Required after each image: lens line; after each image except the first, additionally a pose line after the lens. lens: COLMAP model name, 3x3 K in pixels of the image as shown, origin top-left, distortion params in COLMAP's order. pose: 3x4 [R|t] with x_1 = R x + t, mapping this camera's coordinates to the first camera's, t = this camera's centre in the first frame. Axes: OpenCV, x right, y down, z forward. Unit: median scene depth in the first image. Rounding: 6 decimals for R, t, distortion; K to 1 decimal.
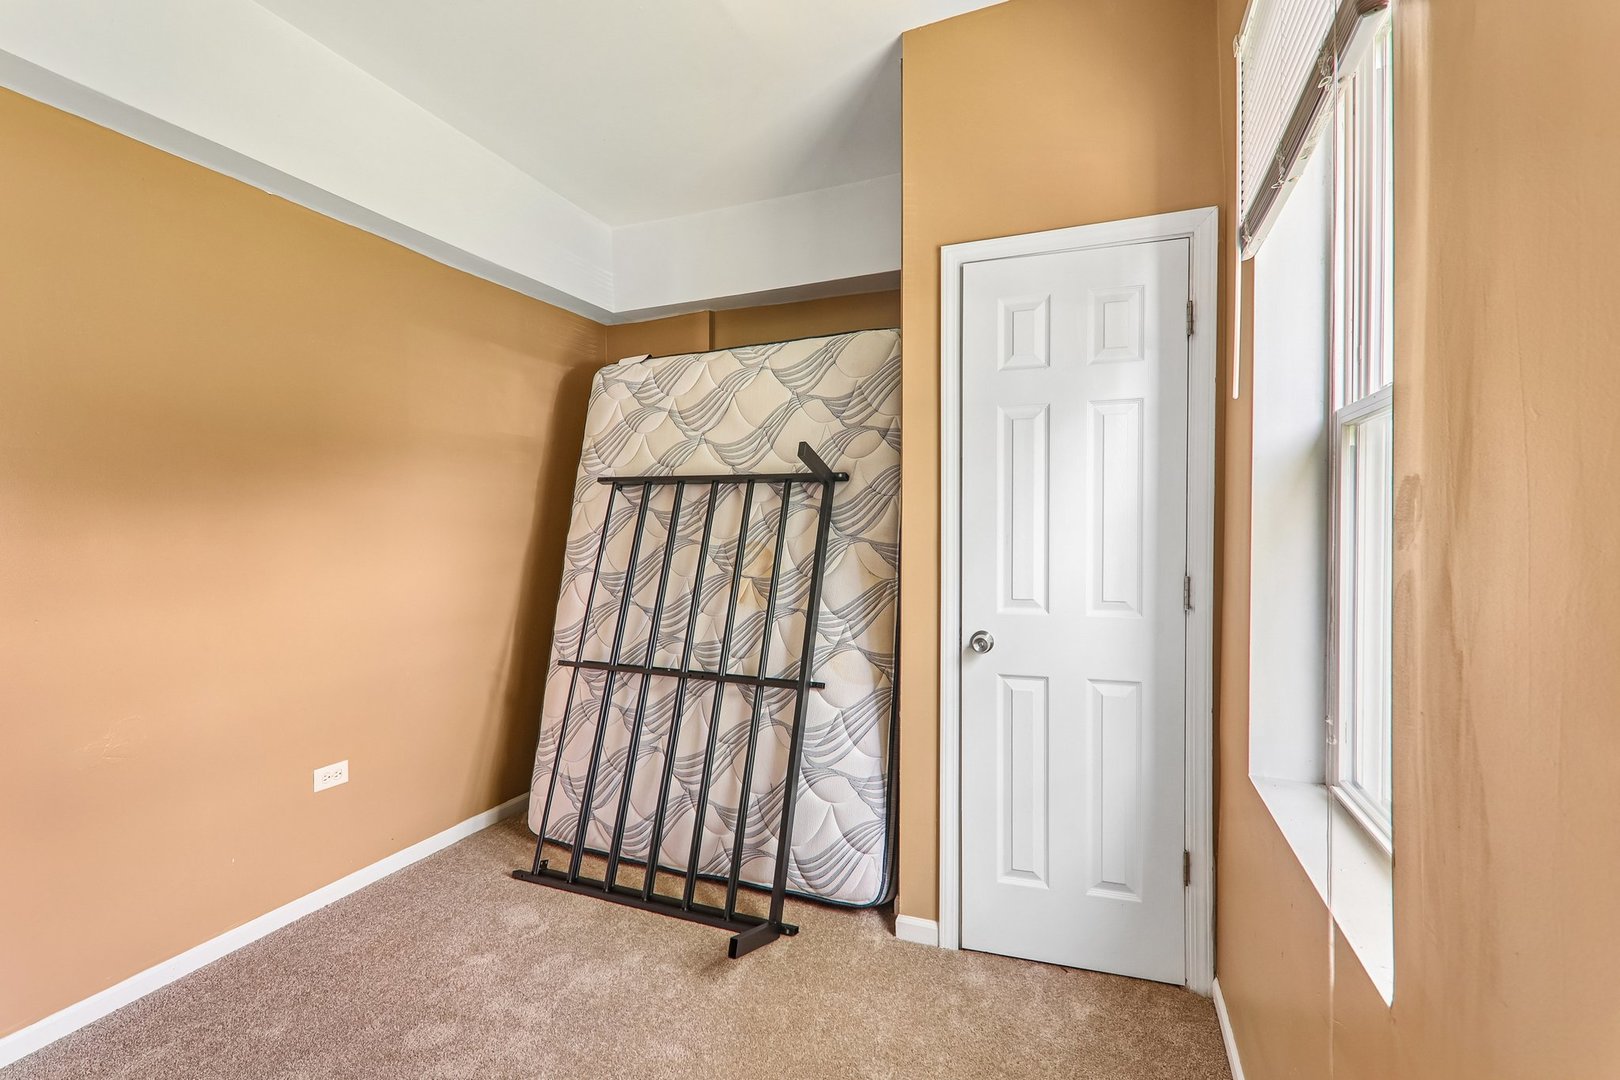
lens RADIAL K [[739.3, 0, 814.1], [0, 739.3, 540.0], [0, 0, 1]] dist [-0.010206, 0.000962]
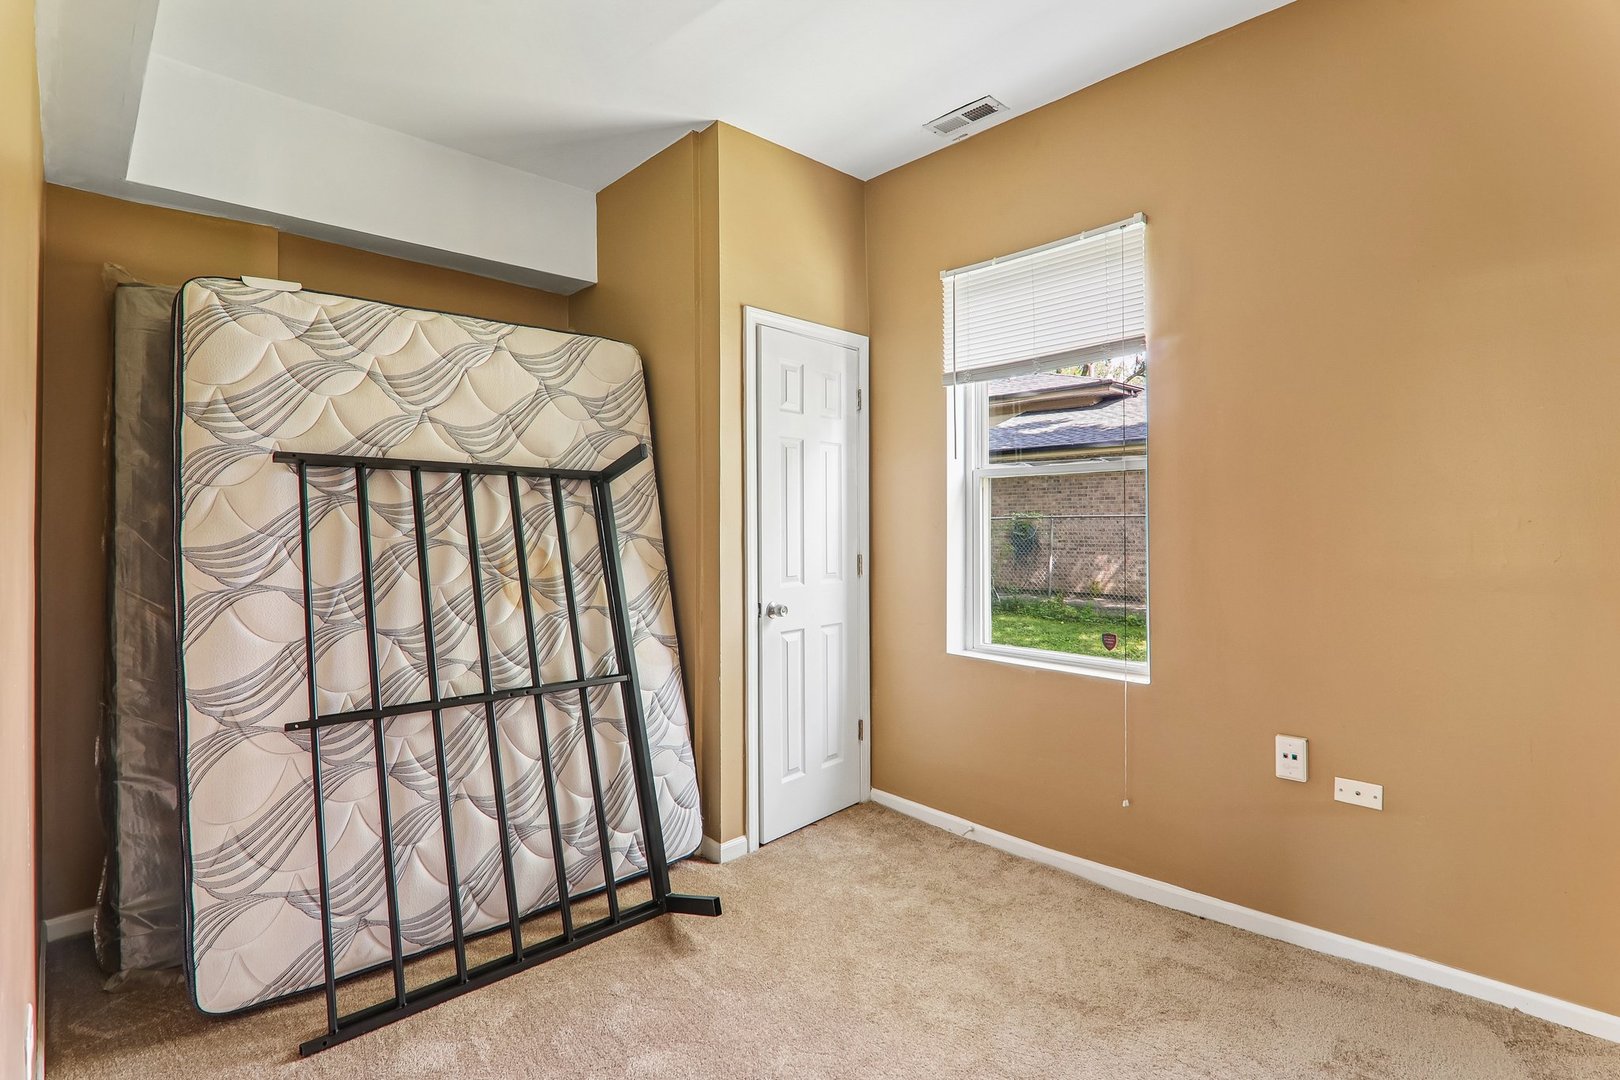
lens RADIAL K [[711.2, 0, 810.0], [0, 711.2, 540.0], [0, 0, 1]] dist [-0.029656, 0.000026]
pose [[0.424260, -0.017078, 0.905380, -0.764136], [0.016096, 0.999806, 0.011316, -0.002706], [-0.905398, 0.009772, 0.424452, 0.325572]]
